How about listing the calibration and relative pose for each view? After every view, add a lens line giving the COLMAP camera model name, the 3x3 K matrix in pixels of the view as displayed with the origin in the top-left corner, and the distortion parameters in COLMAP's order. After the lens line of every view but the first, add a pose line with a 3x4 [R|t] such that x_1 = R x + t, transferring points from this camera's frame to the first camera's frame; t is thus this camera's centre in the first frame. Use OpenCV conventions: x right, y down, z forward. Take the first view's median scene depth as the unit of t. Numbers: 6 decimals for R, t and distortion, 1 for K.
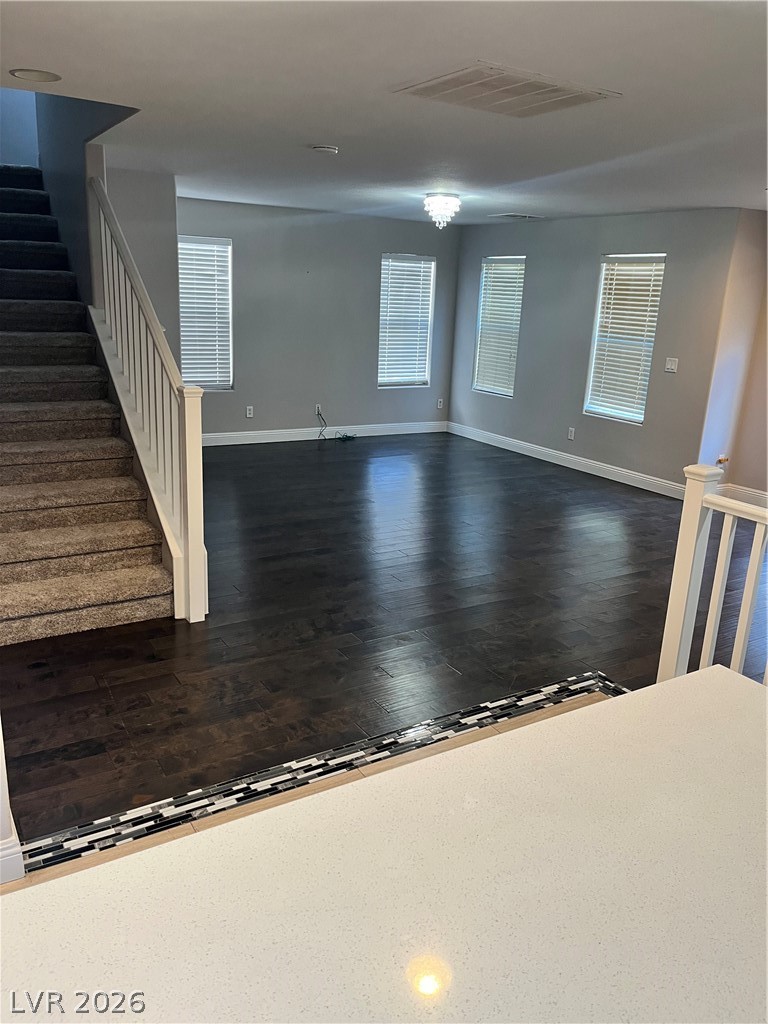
lens RADIAL K [[786.9, 0, 386.9], [0, 786.9, 519.2], [0, 0, 1]] dist [0.047939, -0.063116]
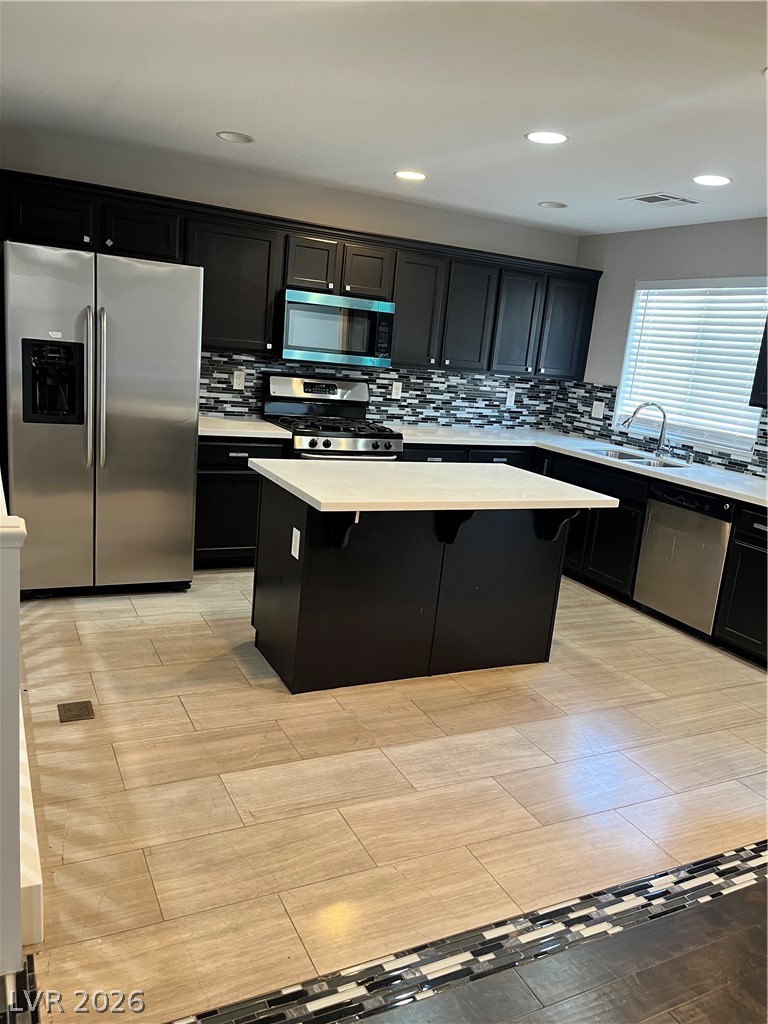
lens RADIAL K [[776.1, 0, 393.6], [0, 776.1, 517.2], [0, 0, 1]] dist [0.091969, -0.159589]
pose [[-0.987142, -0.153037, 0.046158, 0.076263], [-0.111336, 0.865471, 0.488431, -0.257290], [-0.114696, 0.477012, -0.871381, 1.020108]]
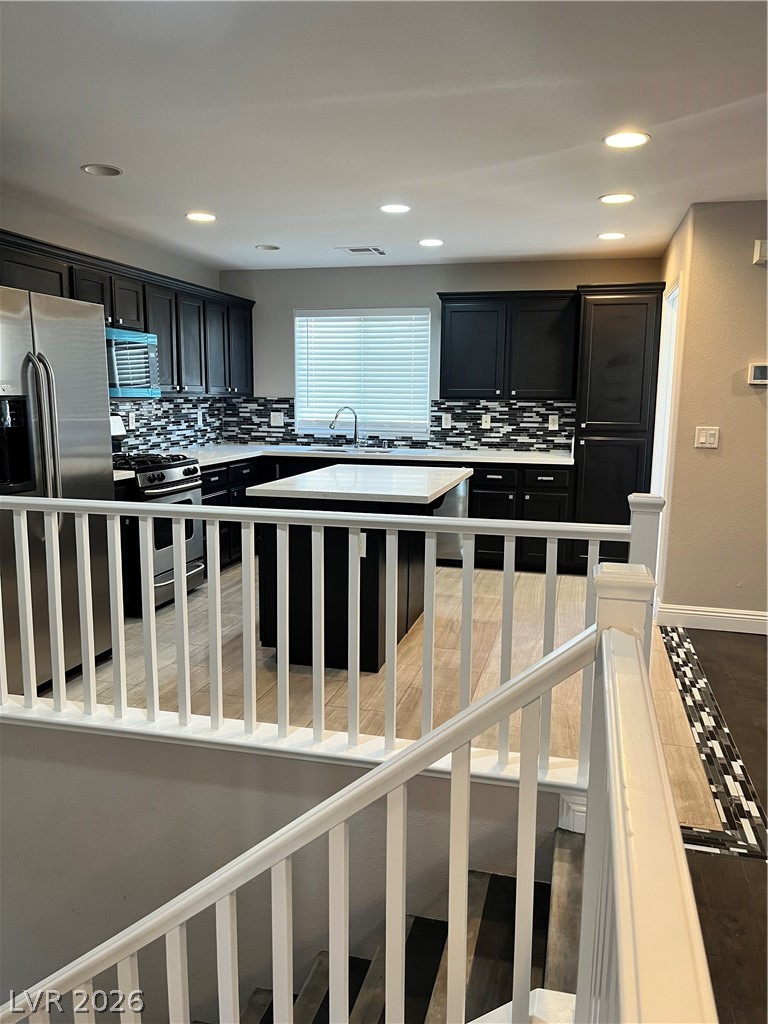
lens RADIAL K [[776.1, 0, 393.6], [0, 776.1, 517.2], [0, 0, 1]] dist [0.091969, -0.159589]
pose [[-0.711162, 0.058811, -0.700564, 0.804819], [-0.236616, 0.918336, 0.317288, -0.167424], [0.662014, 0.391408, -0.639170, 0.954812]]
